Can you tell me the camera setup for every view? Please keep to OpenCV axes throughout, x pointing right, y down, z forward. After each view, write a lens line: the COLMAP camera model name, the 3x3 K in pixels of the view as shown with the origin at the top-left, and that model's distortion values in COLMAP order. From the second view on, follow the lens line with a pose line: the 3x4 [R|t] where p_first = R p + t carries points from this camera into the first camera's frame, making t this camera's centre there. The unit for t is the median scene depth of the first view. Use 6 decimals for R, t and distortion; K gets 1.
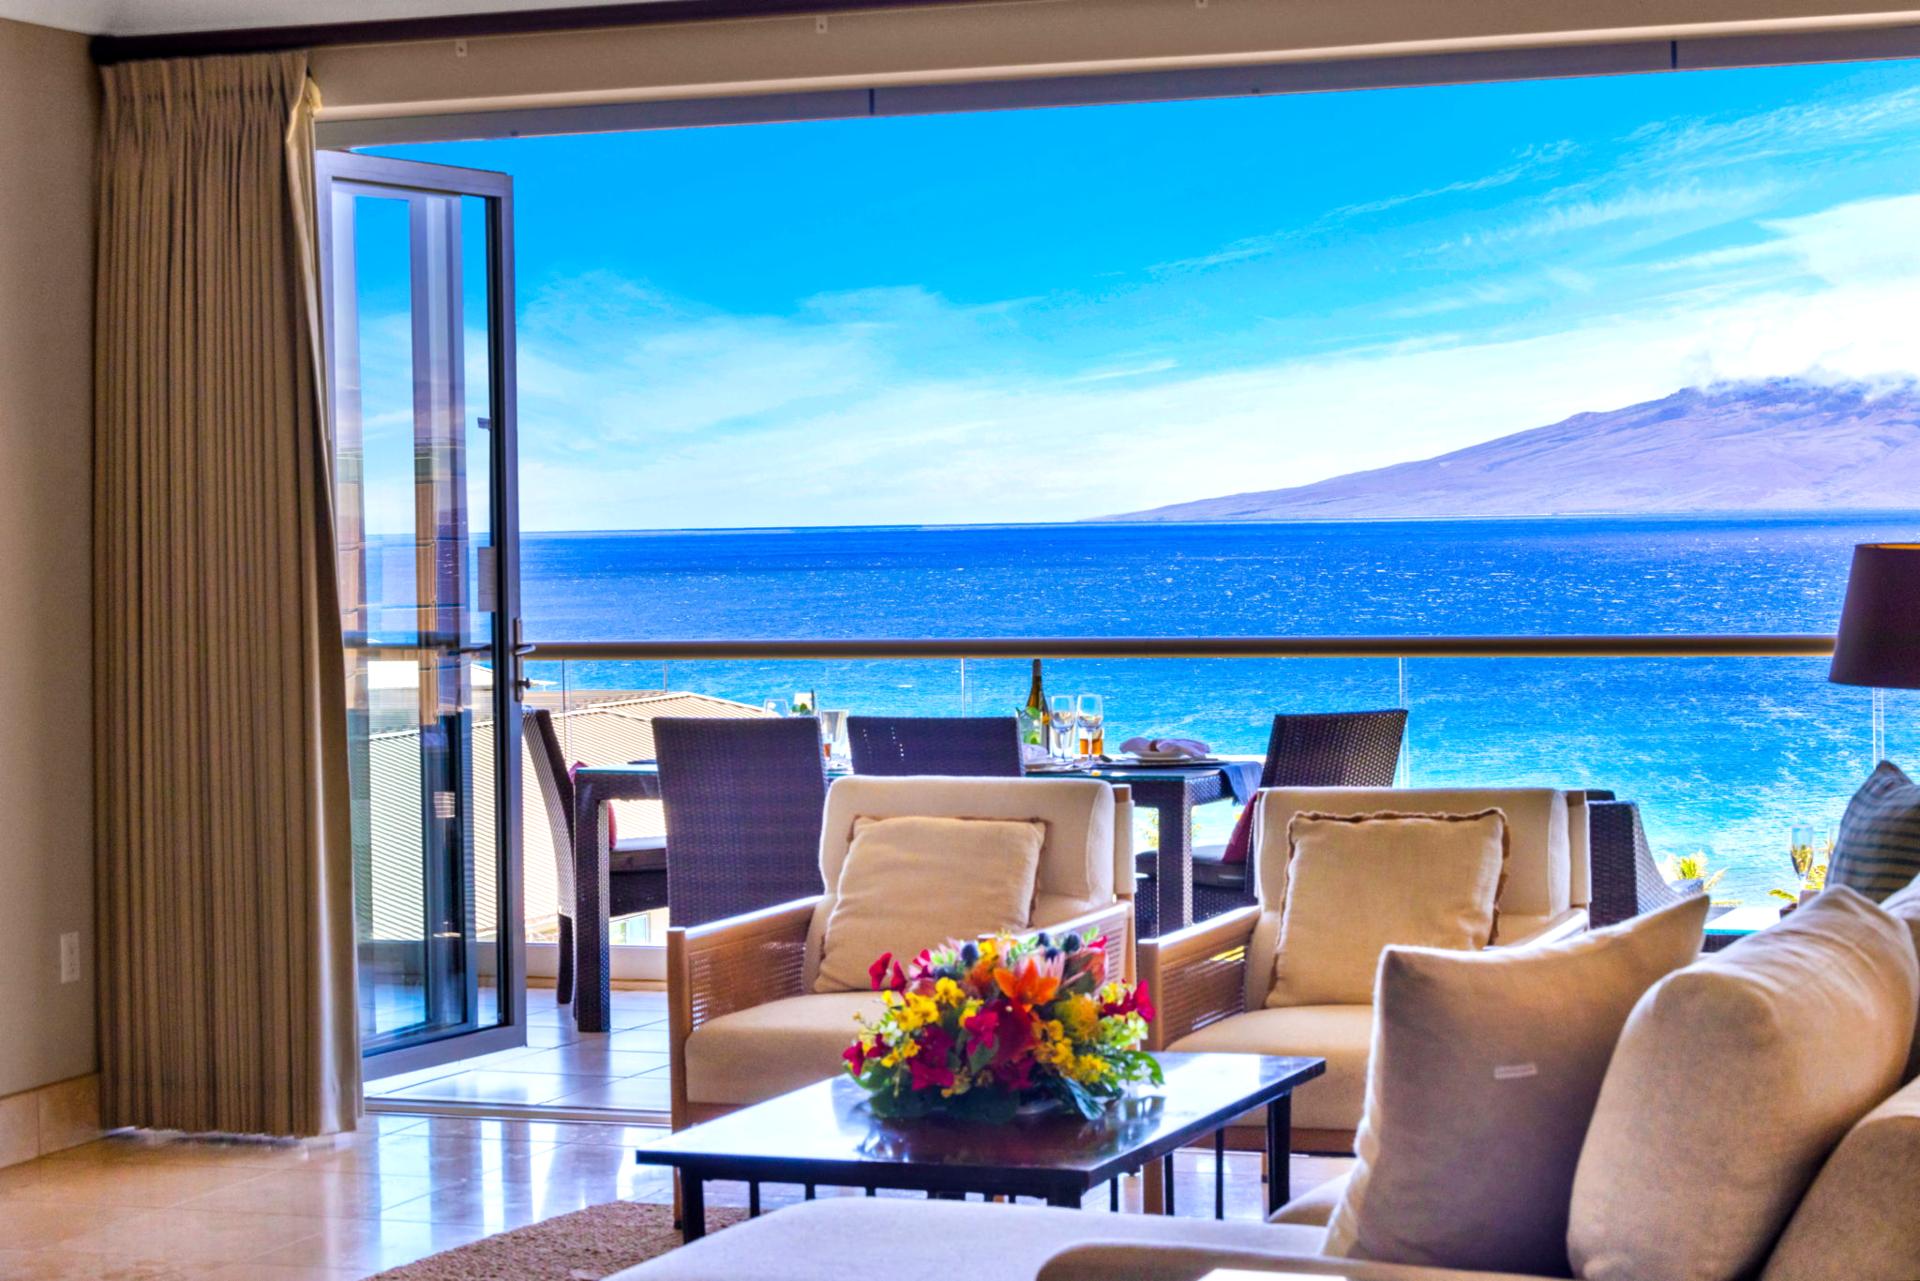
lens RADIAL K [[4119.4, 0, 961.1], [0, 4119.4, 639.9], [0, 0, 1]] dist [0.051884, 0.000000]
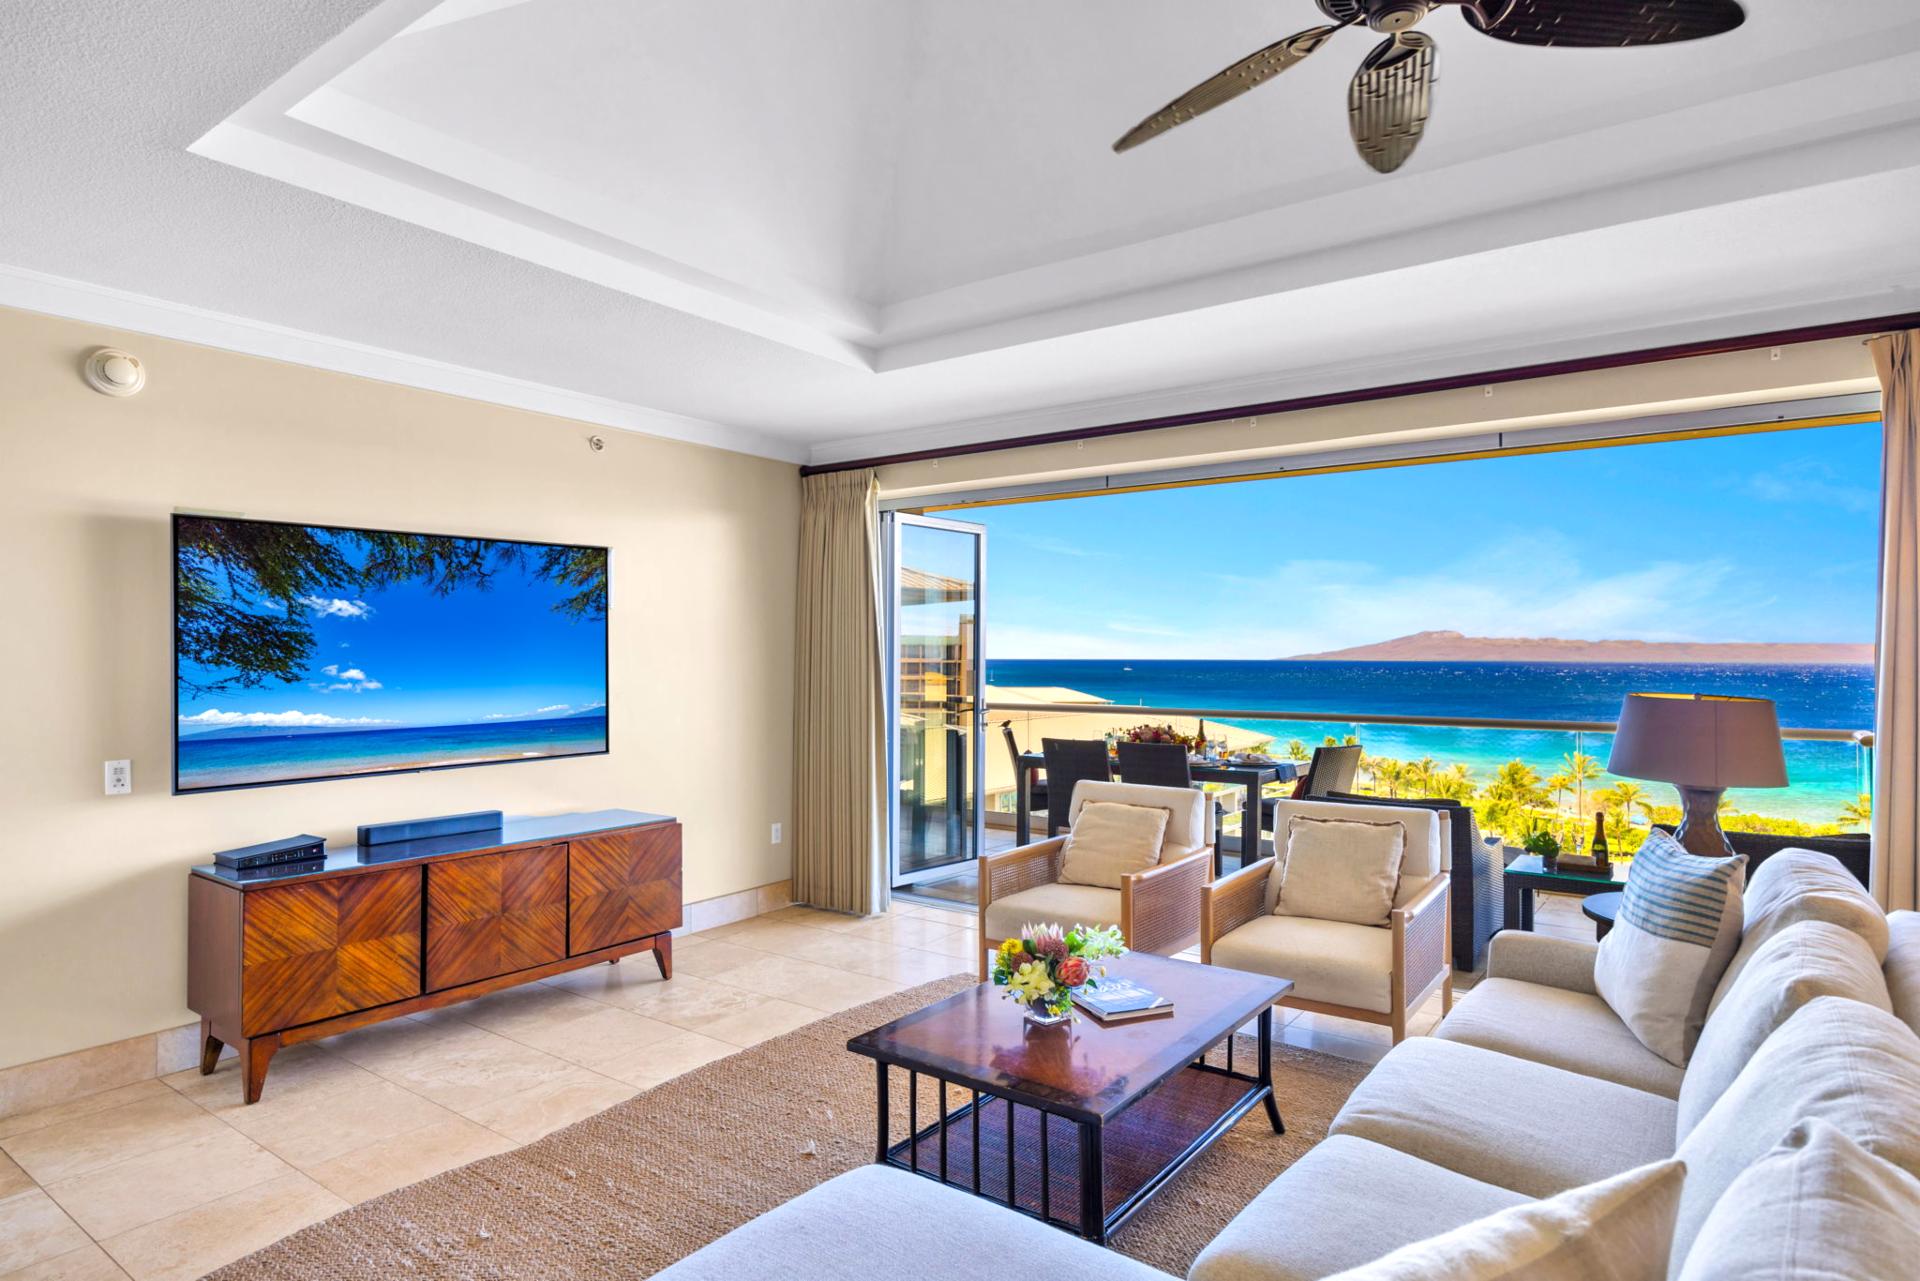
lens RADIAL K [[1113.4, 0, 902.0], [0, 1113.4, 648.0], [0, 0, 1]] dist [-0.024177, -0.001073]
pose [[0.958055, 0.015898, -0.286142, 0.050163], [-0.025832, 0.999186, -0.030974, -0.017096], [0.285417, 0.037067, 0.957686, 0.407949]]
